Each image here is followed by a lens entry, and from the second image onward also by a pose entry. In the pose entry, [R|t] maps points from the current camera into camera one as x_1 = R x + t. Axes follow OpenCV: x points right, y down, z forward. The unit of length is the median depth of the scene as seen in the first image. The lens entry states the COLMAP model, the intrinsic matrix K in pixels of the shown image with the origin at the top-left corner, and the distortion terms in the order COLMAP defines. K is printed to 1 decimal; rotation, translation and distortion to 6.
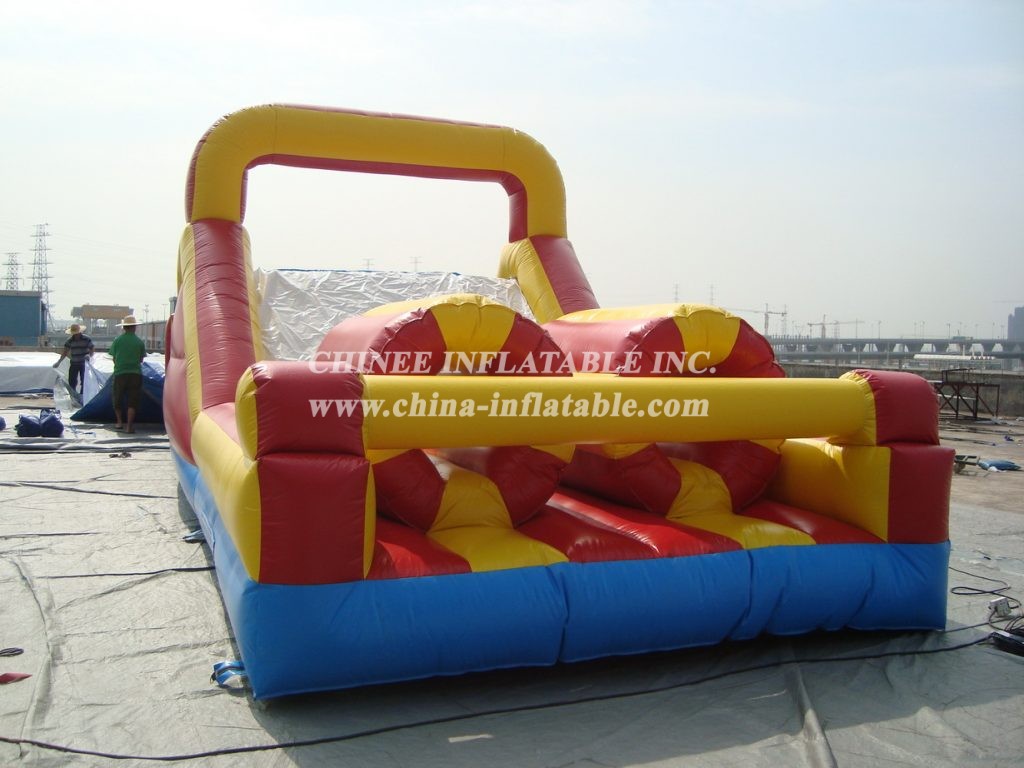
lens RADIAL K [[955.9, 0, 512.0], [0, 955.9, 384.0], [0, 0, 1]] dist [-0.062395, 0.009817]
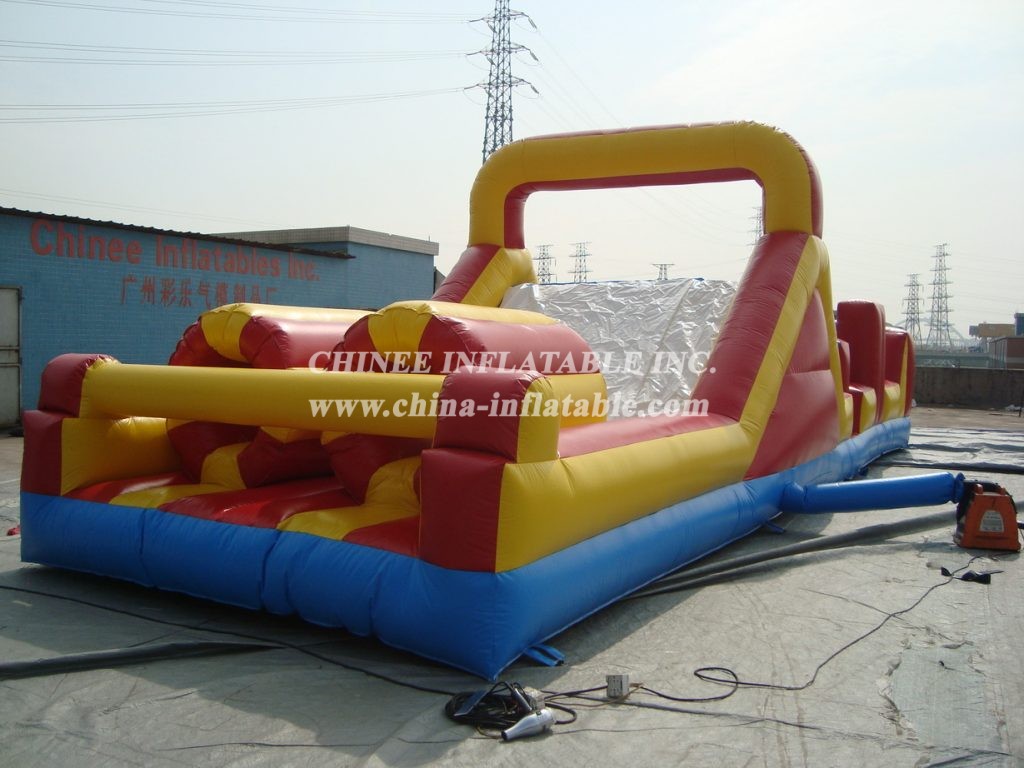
lens RADIAL K [[955.9, 0, 512.0], [0, 955.9, 384.0], [0, 0, 1]] dist [-0.062395, 0.009817]
pose [[0.633146, 0.026673, -0.773573, 0.948936], [-0.042139, 0.999112, -0.000040, -0.001691], [0.772885, 0.032623, 0.633707, 0.393416]]
